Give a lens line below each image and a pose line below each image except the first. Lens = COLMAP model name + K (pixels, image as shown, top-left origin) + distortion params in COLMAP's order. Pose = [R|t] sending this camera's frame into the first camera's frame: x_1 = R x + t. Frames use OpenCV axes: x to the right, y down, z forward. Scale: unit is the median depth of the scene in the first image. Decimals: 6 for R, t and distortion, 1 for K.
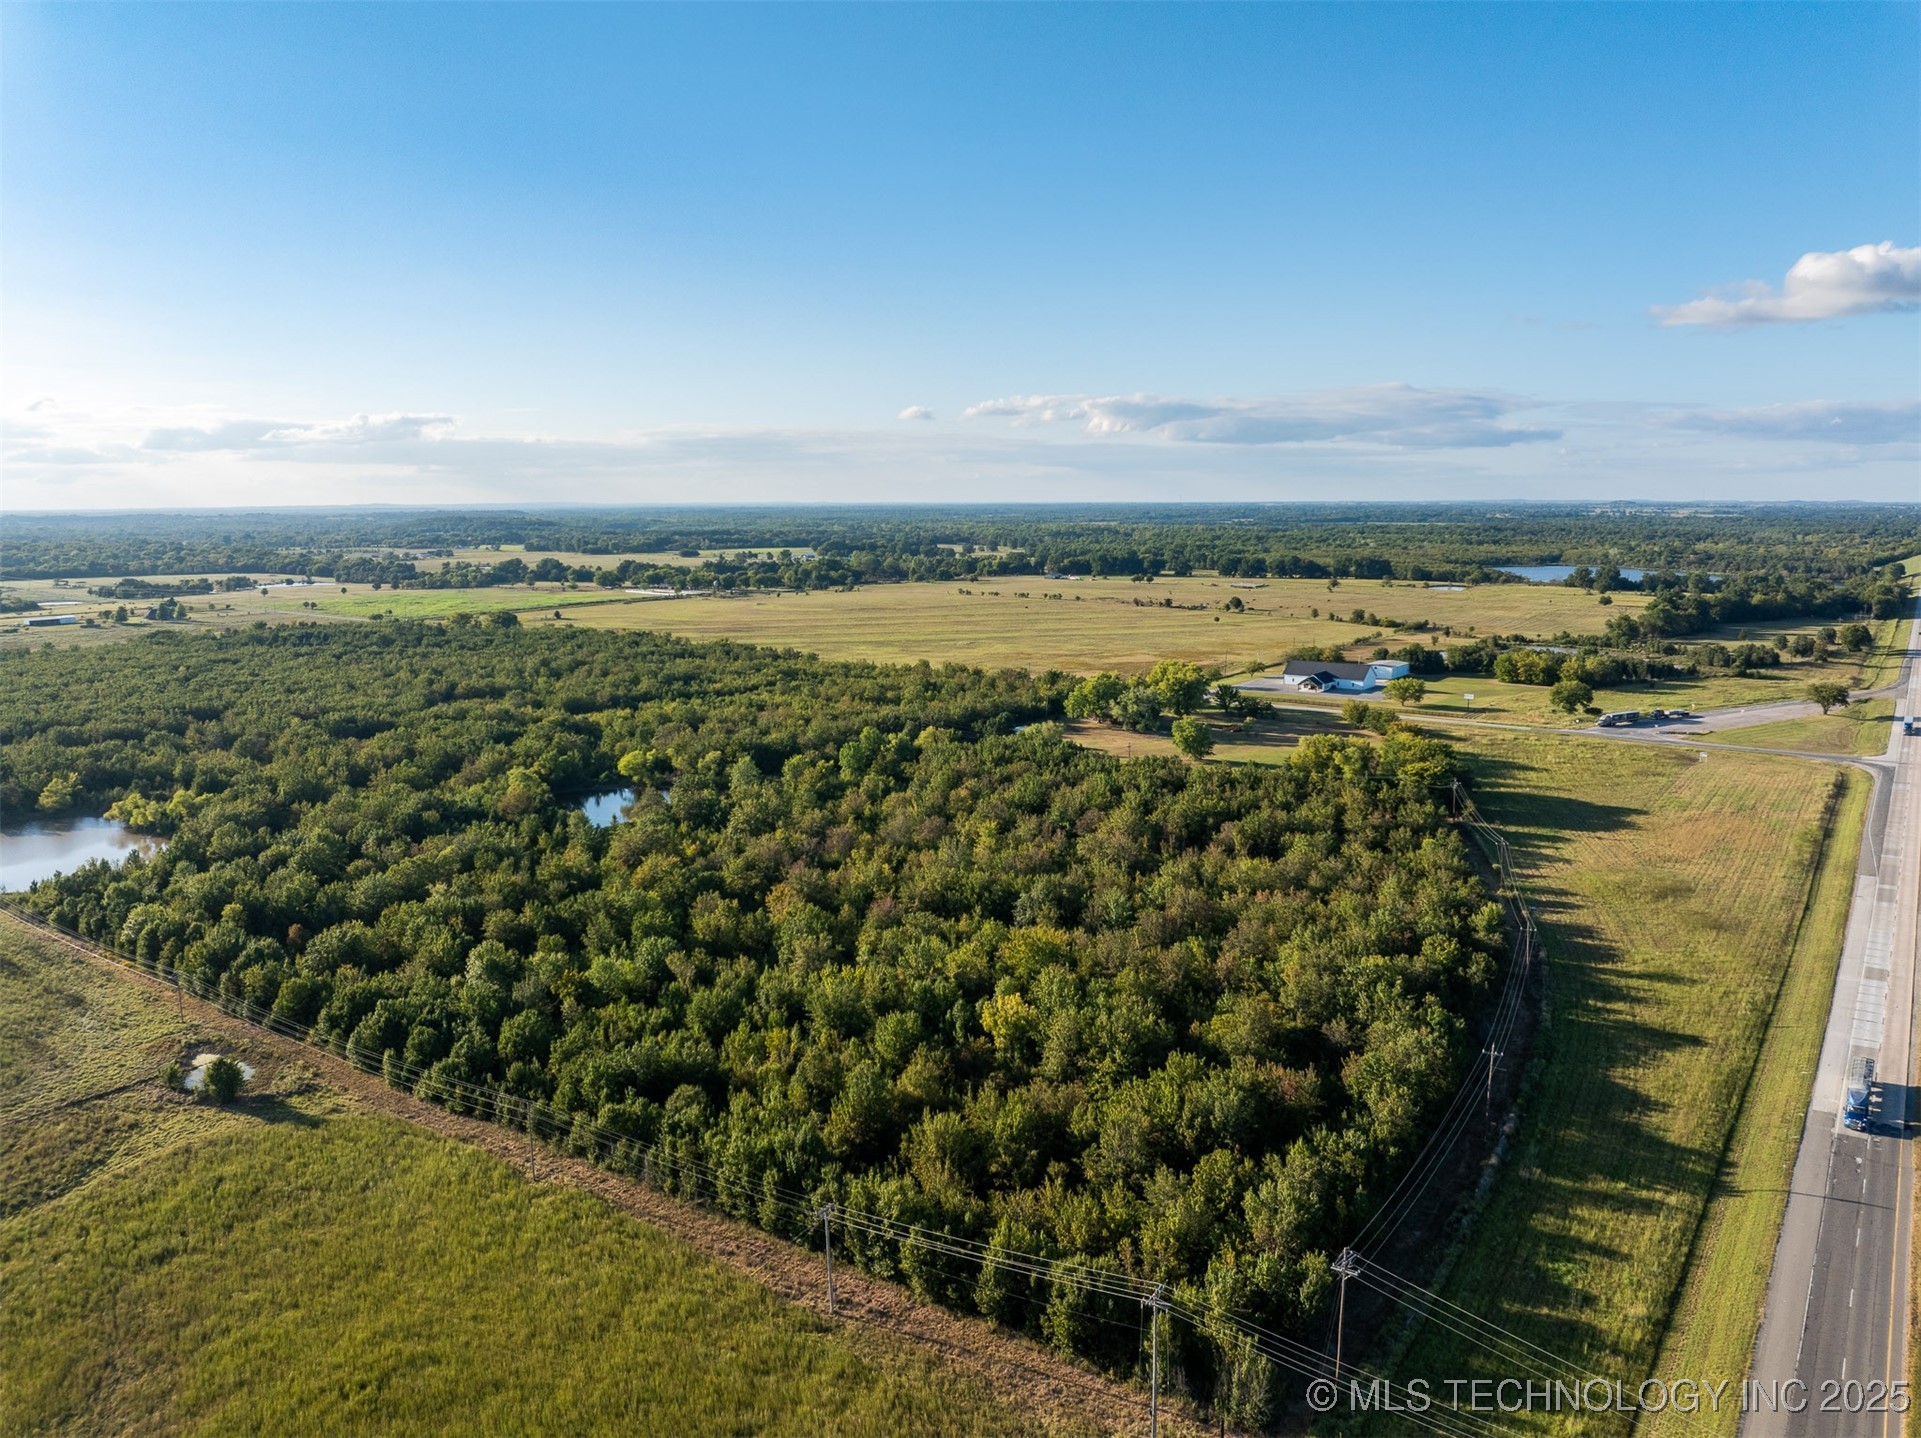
lens RADIAL K [[1362.6, 0, 965.2], [0, 1362.6, 719.5], [0, 0, 1]] dist [-0.036100, -0.006209]
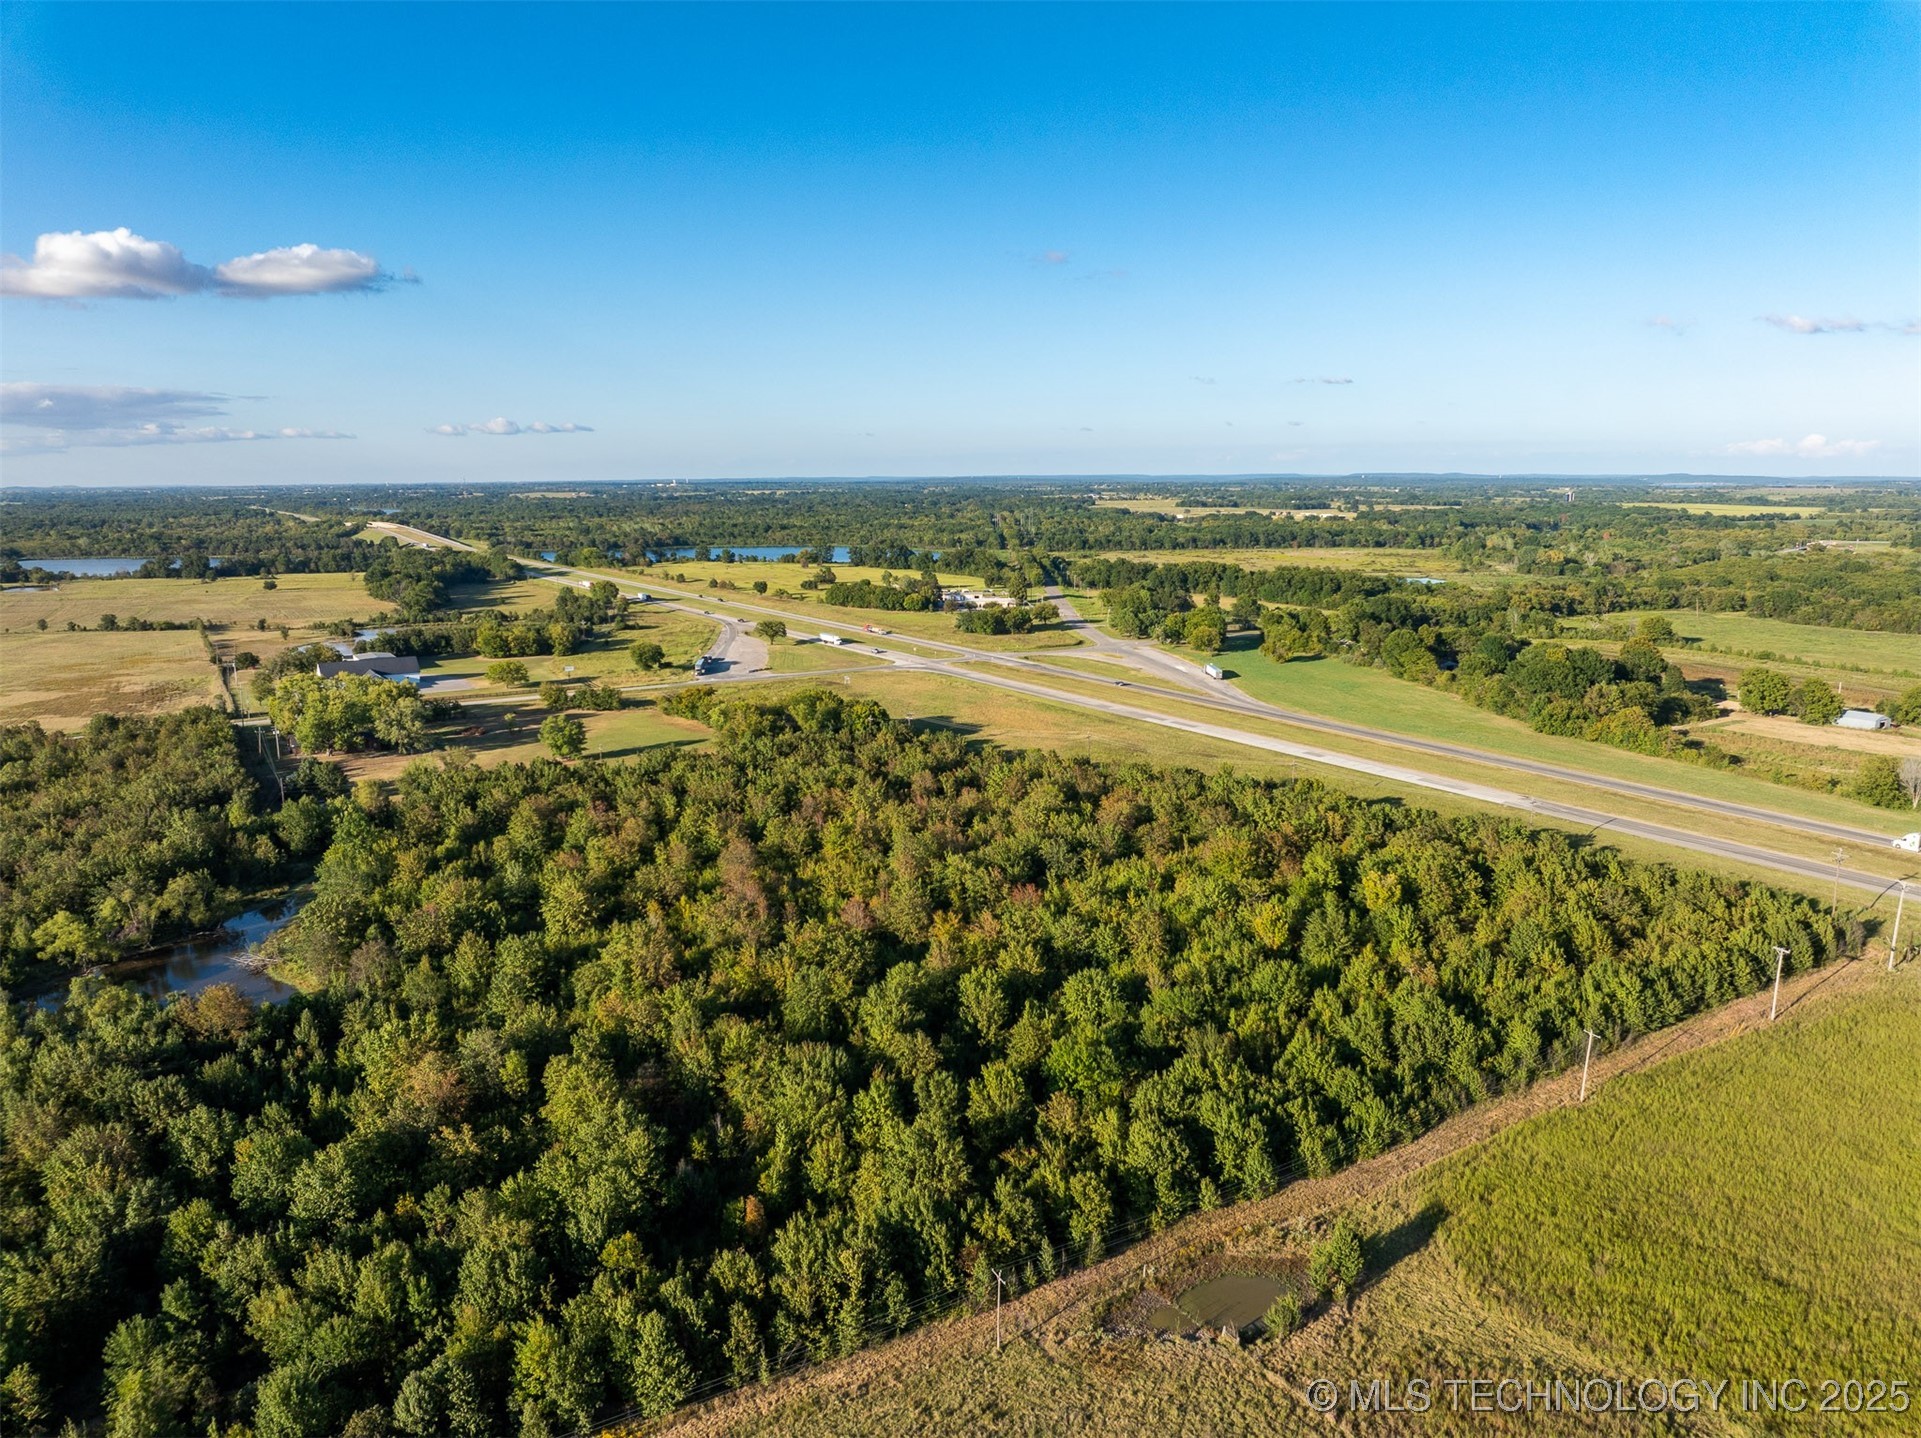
lens RADIAL K [[1348.0, 0, 964.5], [0, 1348.0, 726.6], [0, 0, 1]] dist [-0.036496, -0.004984]
pose [[0.385893, -0.166138, 0.907461, -0.860413], [0.150141, 0.981846, 0.115910, -0.090240], [-0.910244, 0.091519, 0.403832, 0.600280]]
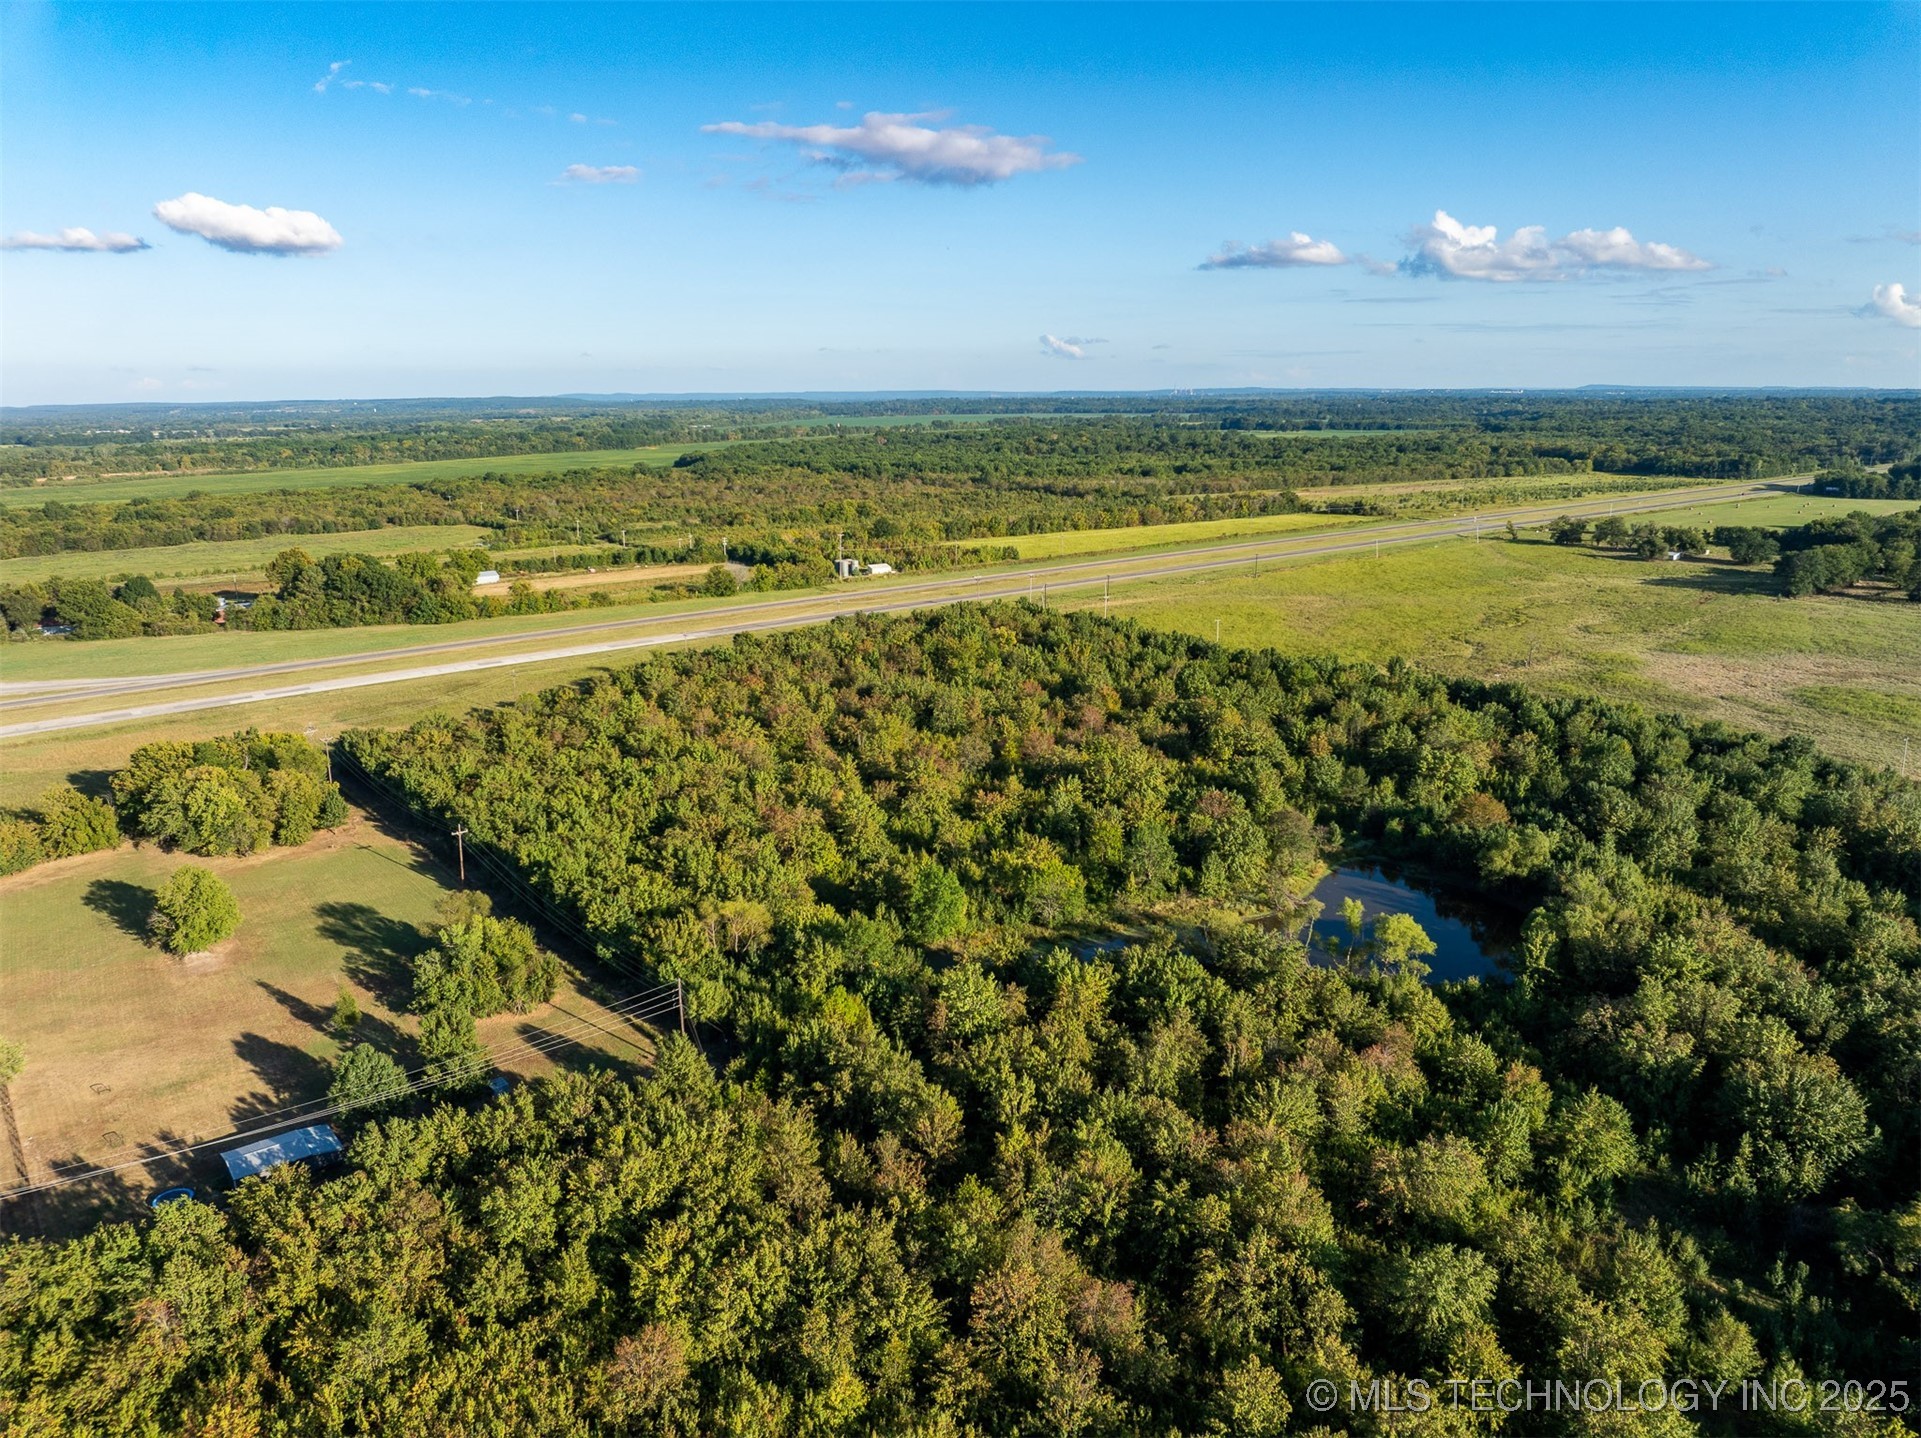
lens RADIAL K [[1349.5, 0, 965.0], [0, 1349.5, 717.0], [0, 0, 1]] dist [-0.038040, -0.003475]
pose [[-0.964837, -0.044449, 0.259064, -0.315312], [0.060004, 0.922326, 0.381725, -0.317382], [-0.255908, 0.383847, -0.887227, 2.038289]]
